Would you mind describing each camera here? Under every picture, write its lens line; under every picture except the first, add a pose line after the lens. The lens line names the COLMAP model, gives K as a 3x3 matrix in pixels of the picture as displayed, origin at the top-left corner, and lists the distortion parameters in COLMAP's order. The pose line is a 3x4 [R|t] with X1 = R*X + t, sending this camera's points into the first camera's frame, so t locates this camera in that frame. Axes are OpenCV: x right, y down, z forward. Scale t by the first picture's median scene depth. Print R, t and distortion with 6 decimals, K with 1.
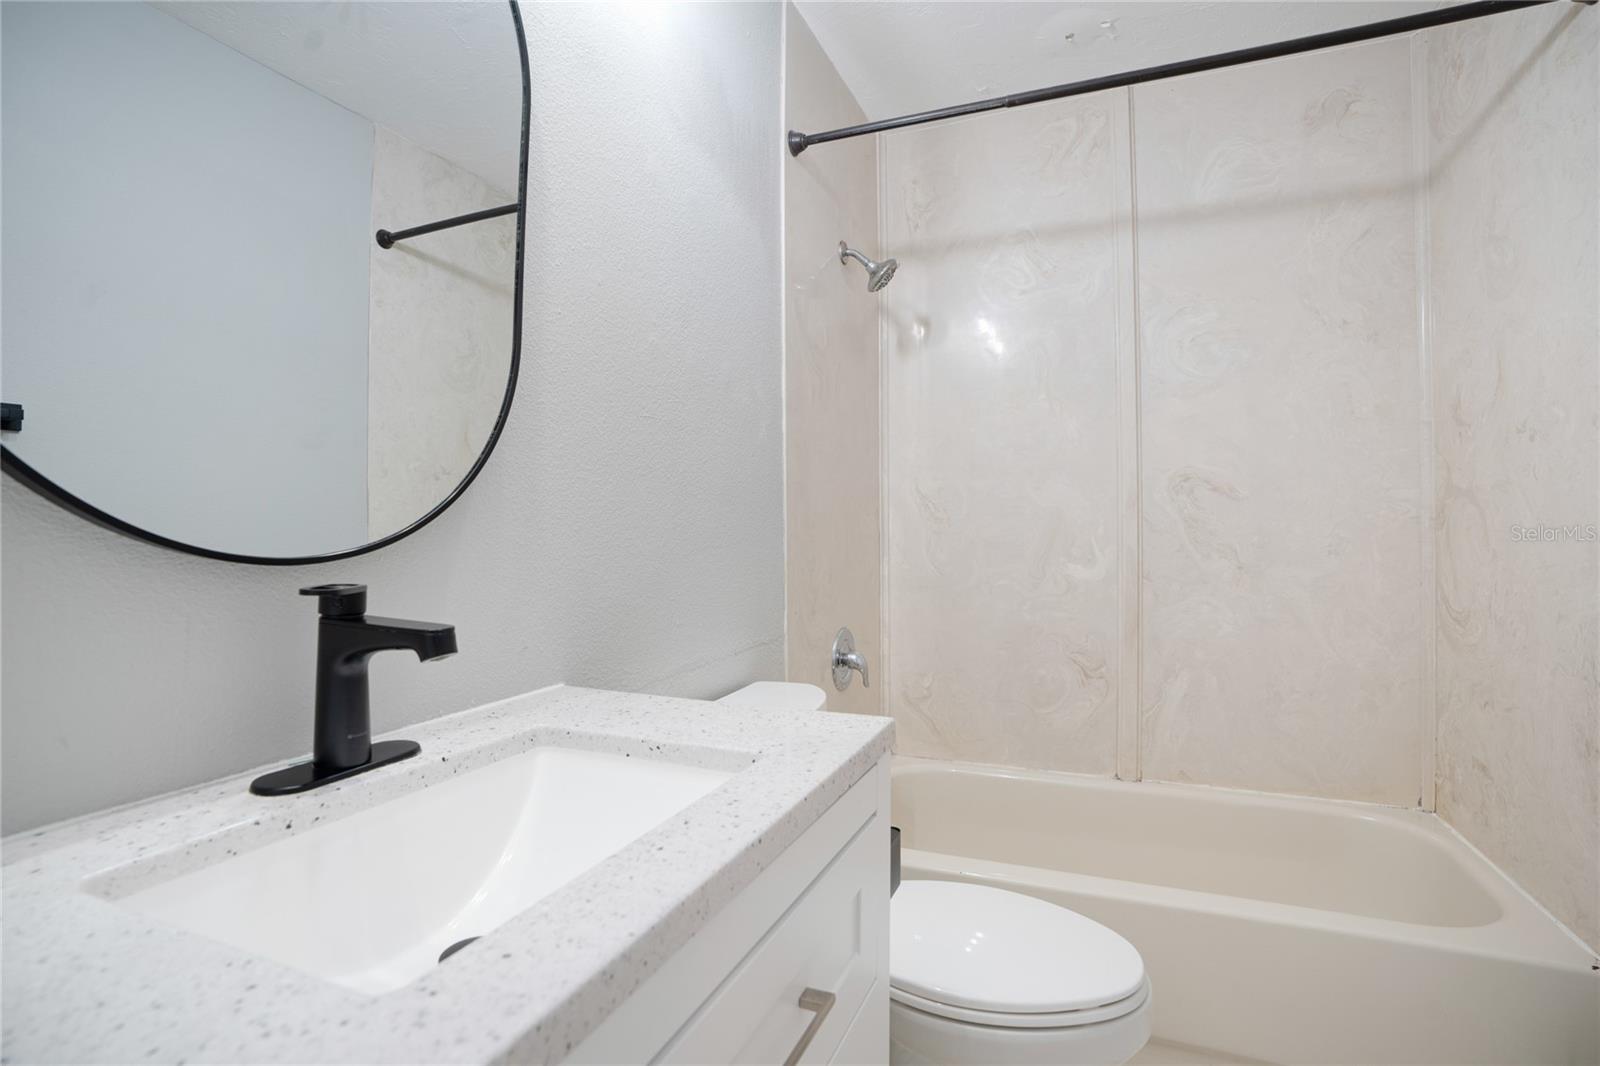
lens RADIAL K [[740.3, 0, 803.4], [0, 740.3, 520.7], [0, 0, 1]] dist [-0.068809, 0.025626]
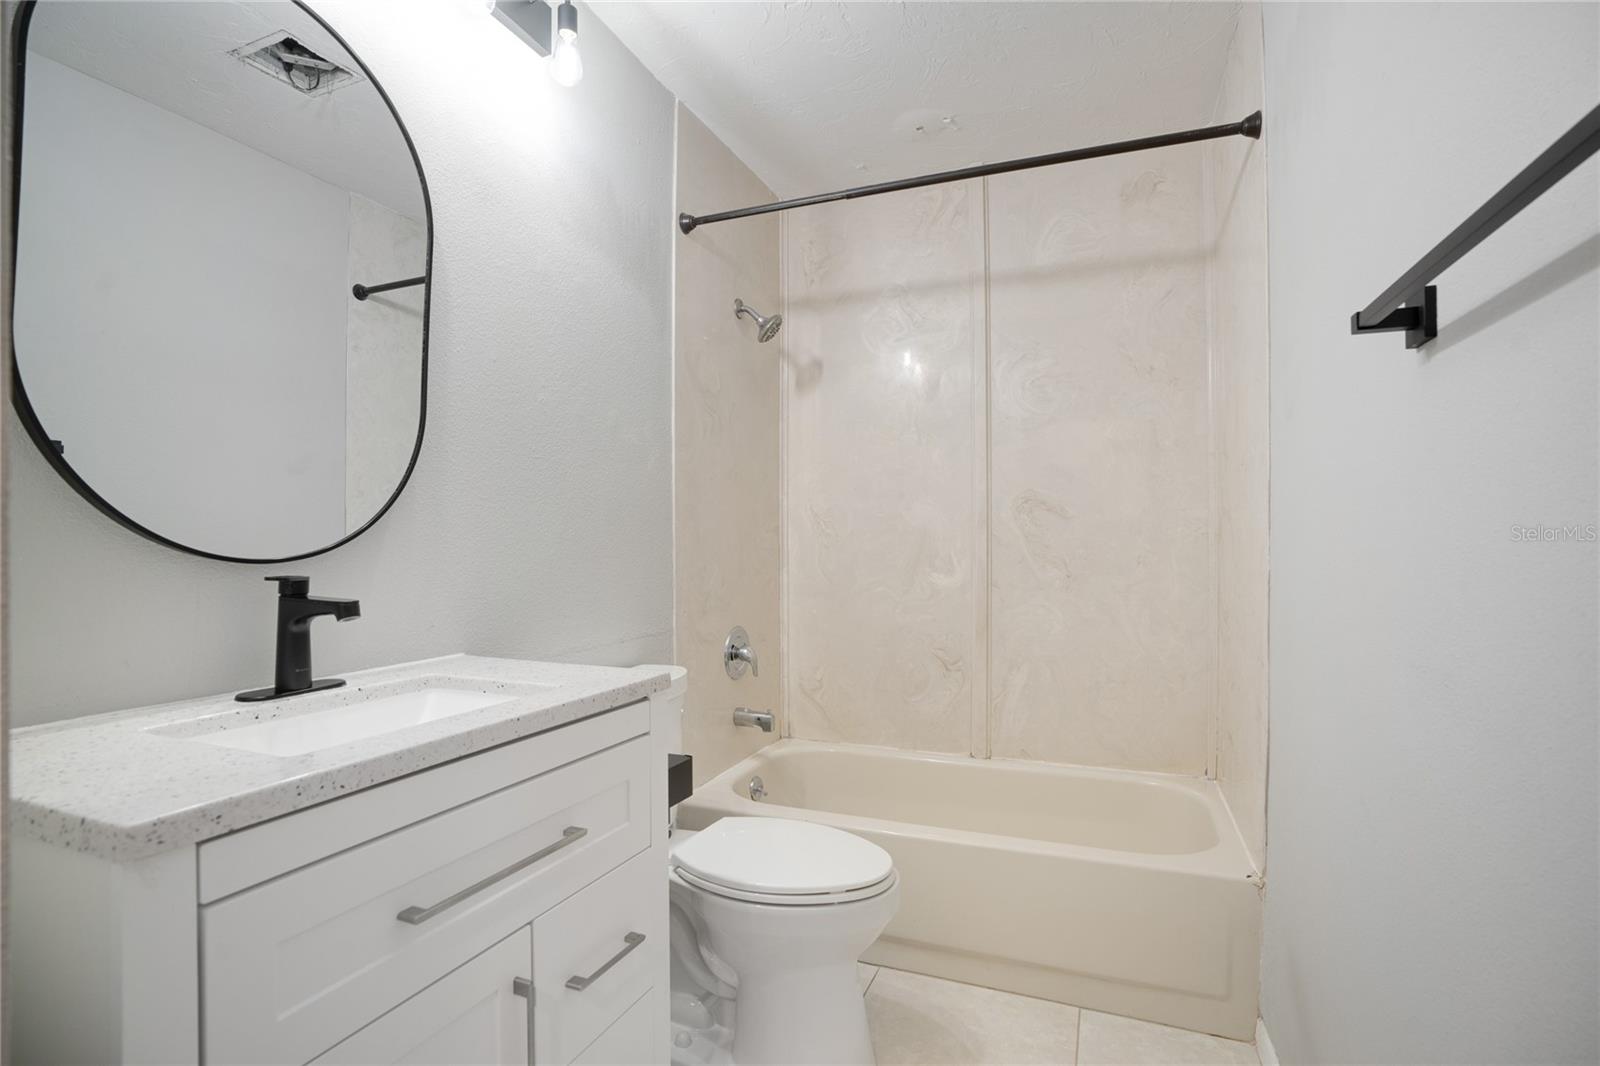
lens RADIAL K [[735.0, 0, 783.5], [0, 735.0, 539.5], [0, 0, 1]] dist [-0.073214, 0.025940]
pose [[0.999899, 0.000396, -0.014236, 0.171169], [-0.000341, 0.999992, 0.003877, 0.000960], [0.014237, -0.003872, 0.999891, -0.205698]]
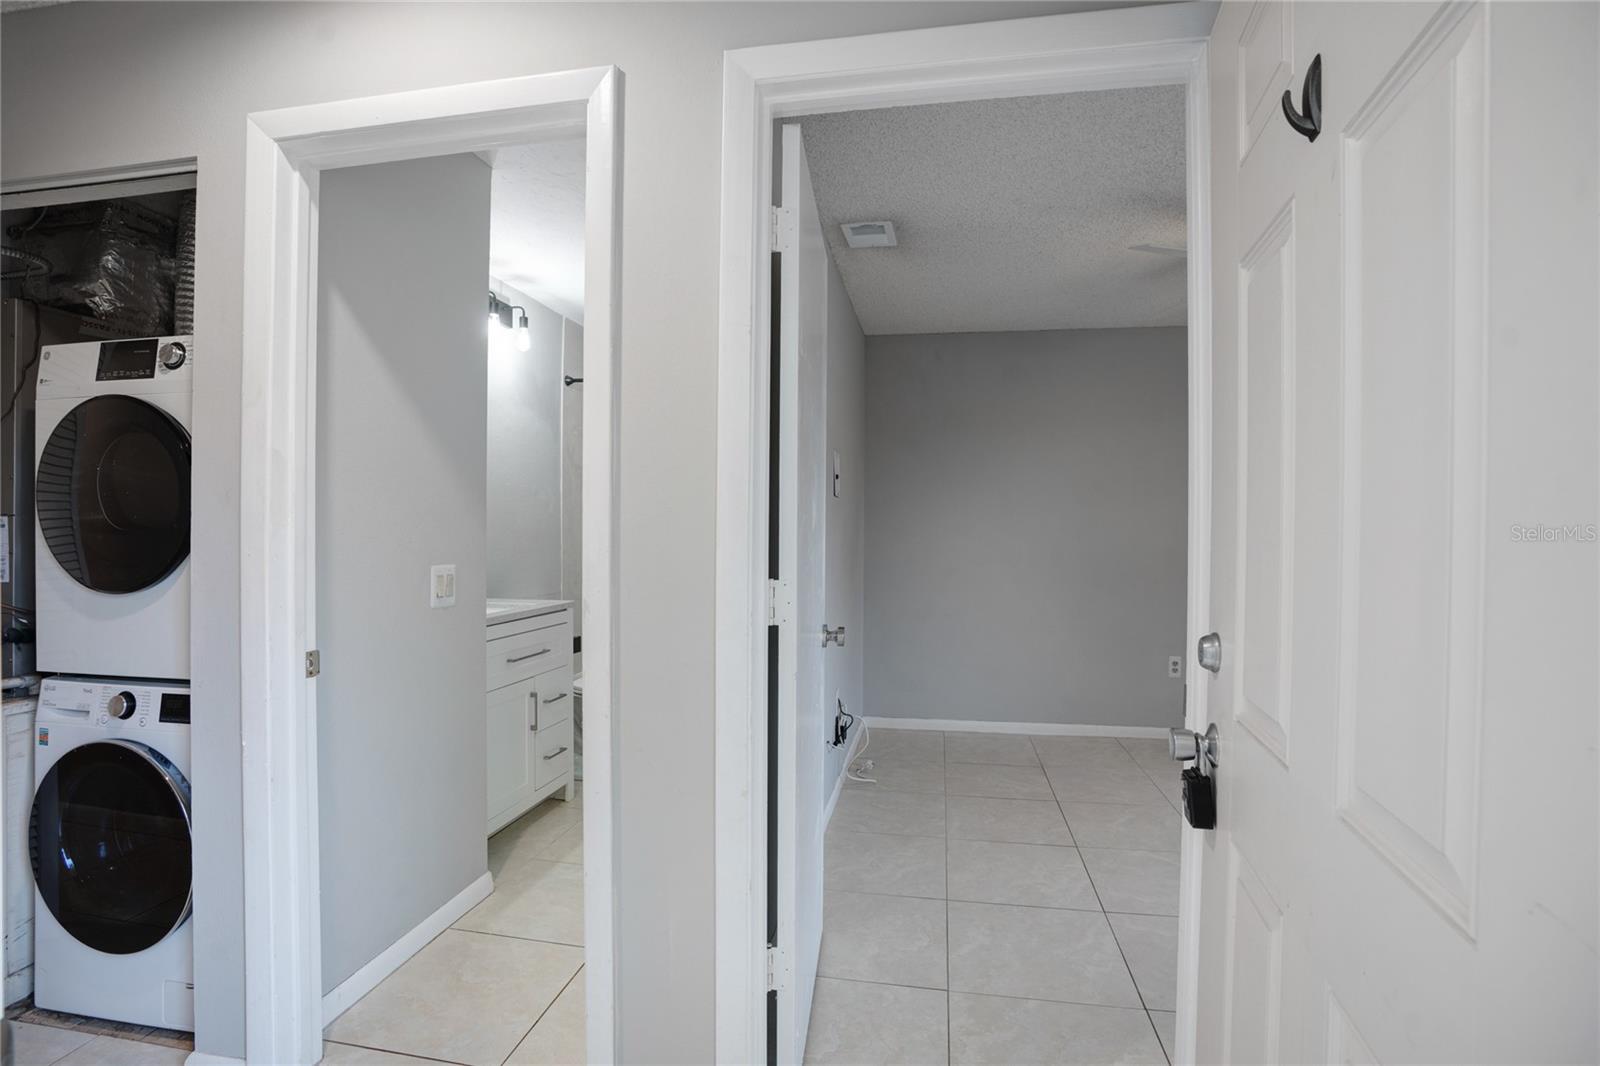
lens RADIAL K [[740.3, 0, 803.4], [0, 740.3, 520.7], [0, 0, 1]] dist [-0.068809, 0.025626]
pose [[0.972946, 0.007170, 0.230923, 0.188846], [-0.011575, 0.999776, 0.017728, -0.116720], [-0.230744, -0.019921, 0.972811, -1.534760]]
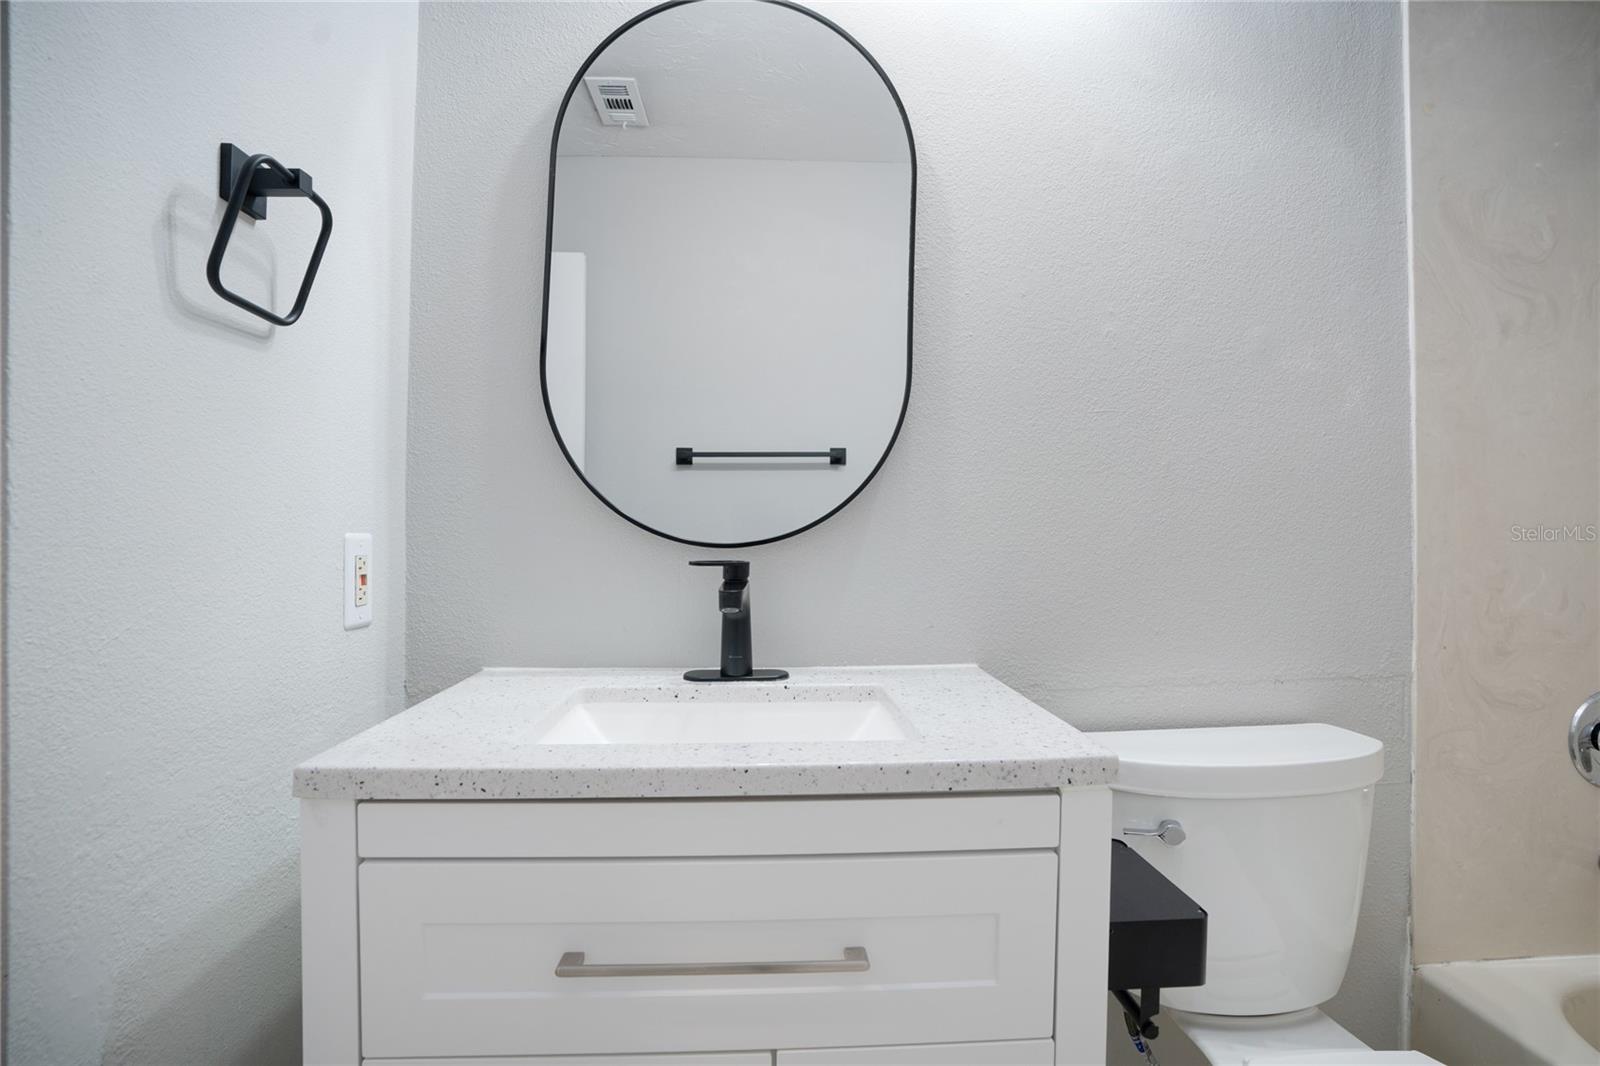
lens RADIAL K [[740.3, 0, 803.4], [0, 740.3, 520.7], [0, 0, 1]] dist [-0.068809, 0.025626]
pose [[0.450096, -0.005197, -0.892965, 0.325023], [0.005688, 0.999979, -0.002953, 0.002158], [0.892962, -0.003750, 0.450117, 0.148805]]
